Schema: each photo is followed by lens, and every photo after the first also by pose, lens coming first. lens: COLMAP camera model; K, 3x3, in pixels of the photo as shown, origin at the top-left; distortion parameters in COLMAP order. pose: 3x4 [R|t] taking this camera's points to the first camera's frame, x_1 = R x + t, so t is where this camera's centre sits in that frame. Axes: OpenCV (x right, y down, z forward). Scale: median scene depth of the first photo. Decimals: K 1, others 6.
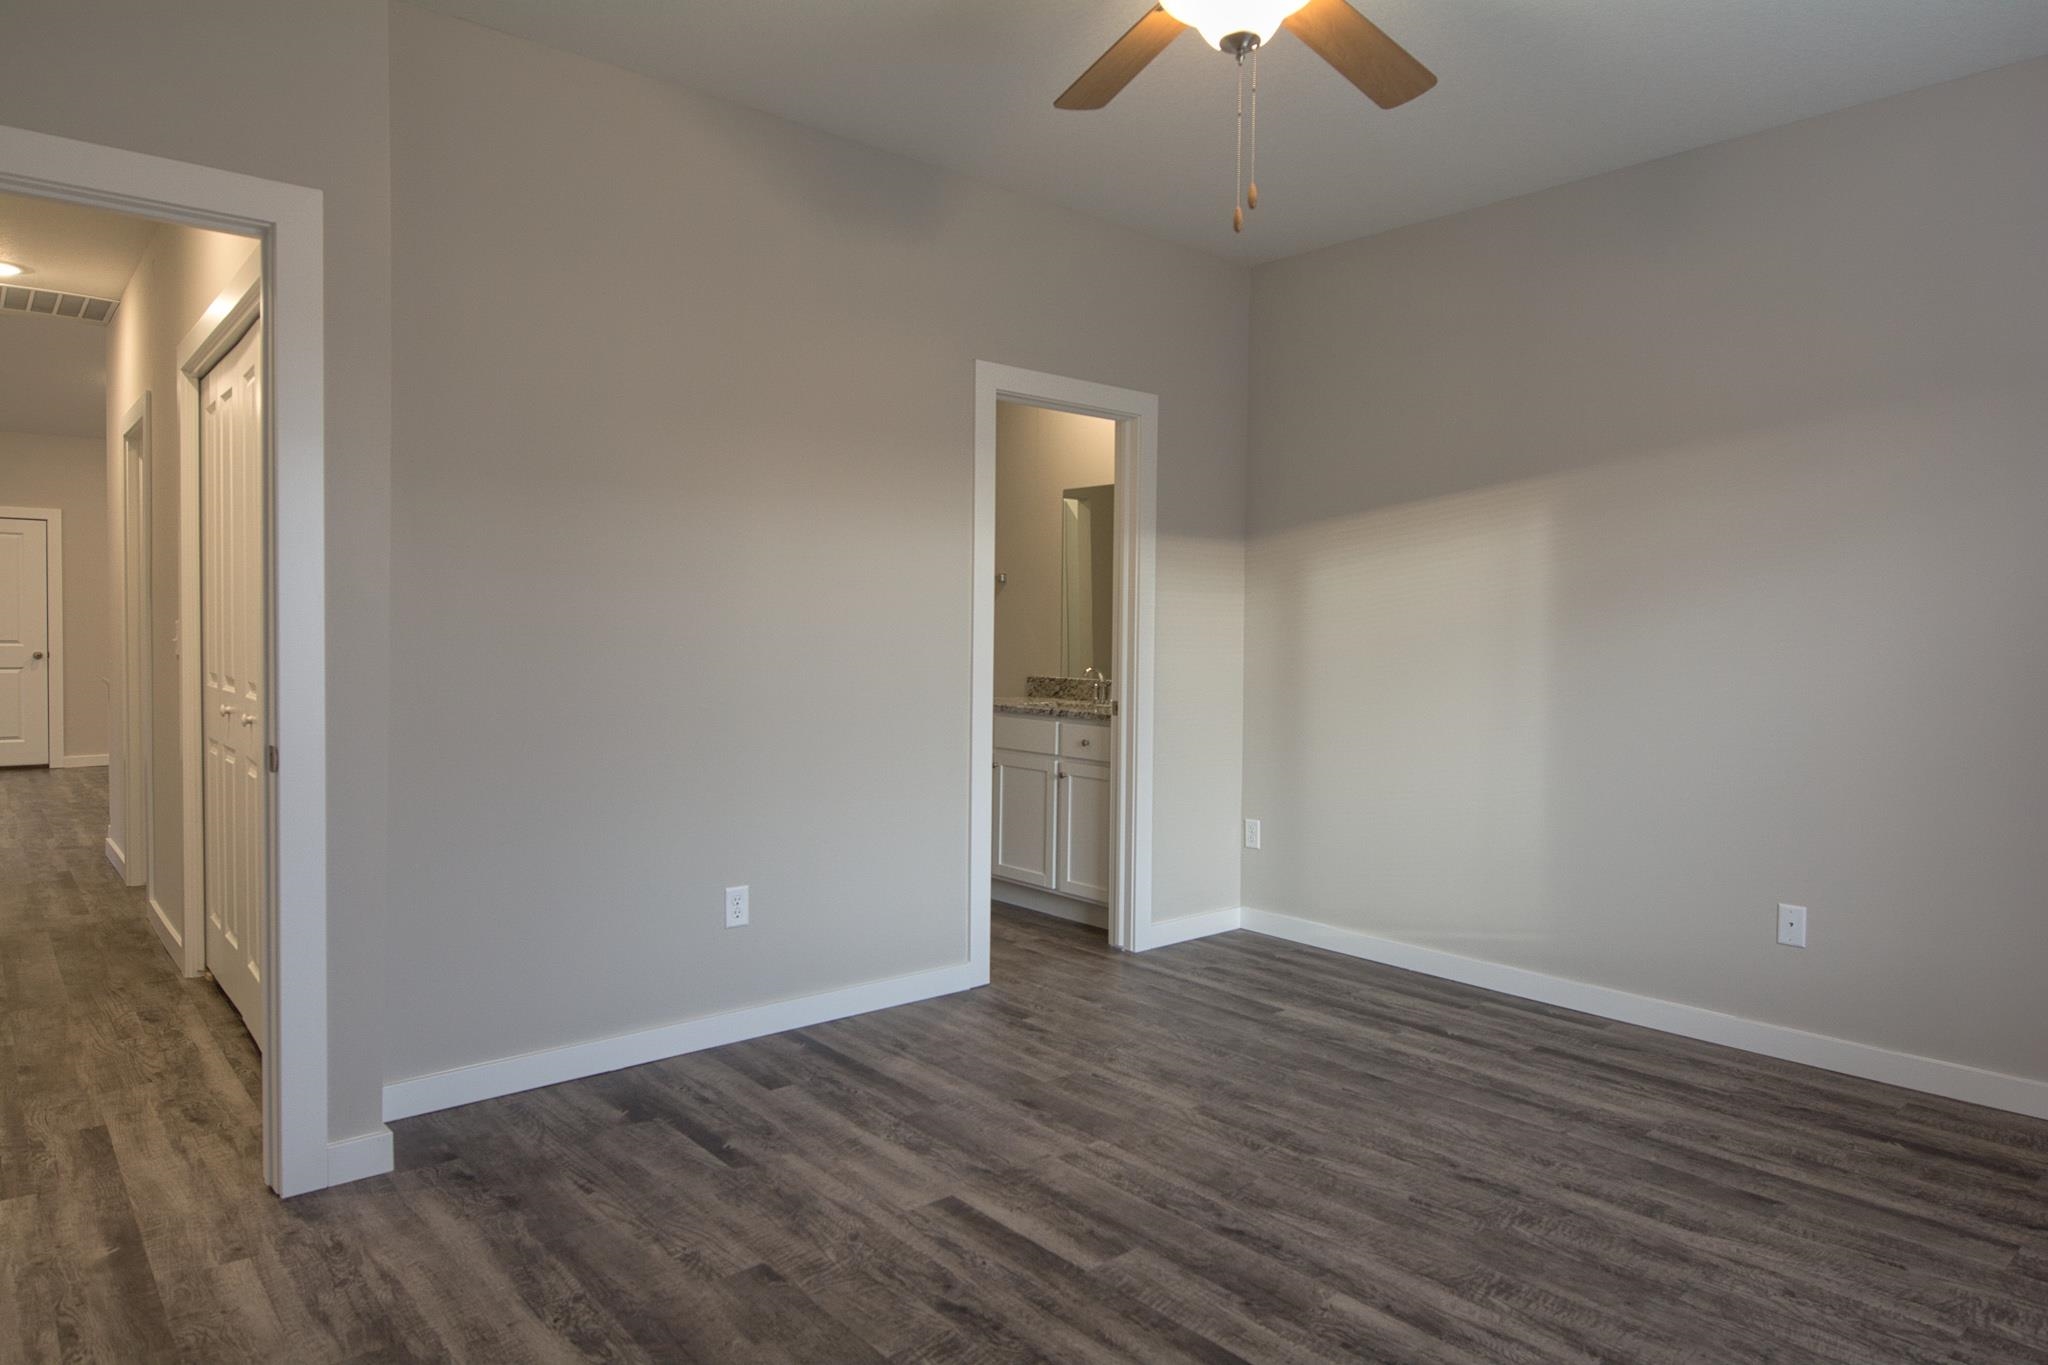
lens RADIAL K [[1239.5, 0, 1034.1], [0, 1239.5, 661.6], [0, 0, 1]] dist [-0.008687, -0.002984]
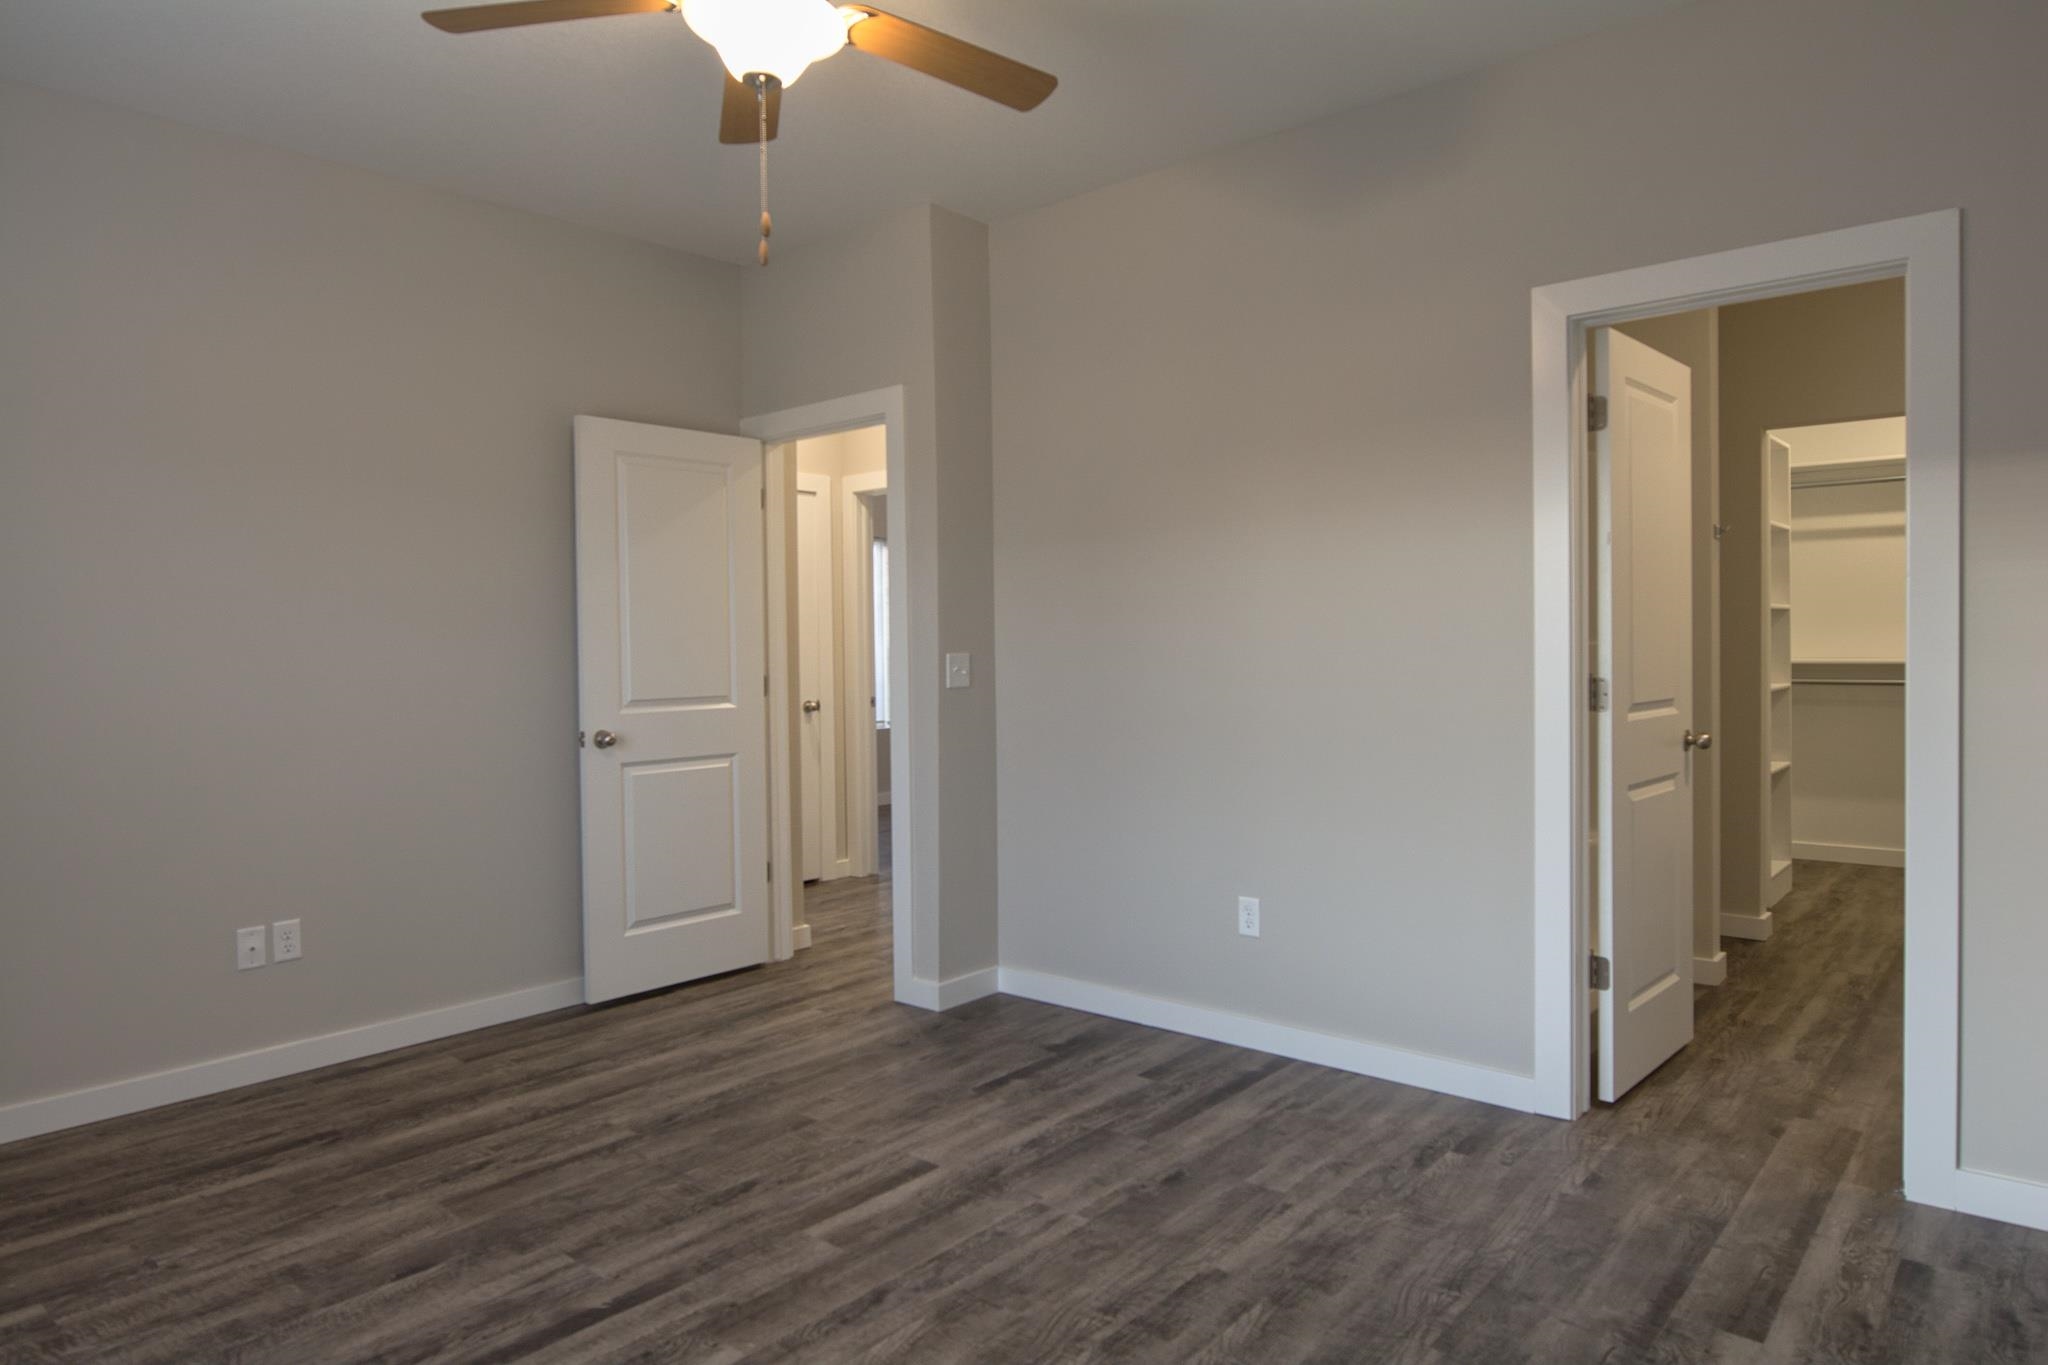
lens RADIAL K [[1239.5, 0, 1034.1], [0, 1239.5, 661.6], [0, 0, 1]] dist [-0.008687, -0.002984]
pose [[0.146129, -0.000062, -0.989265, 0.812275], [-0.007417, 0.999972, -0.001158, -0.013344], [0.989238, 0.007507, 0.146125, 0.720905]]
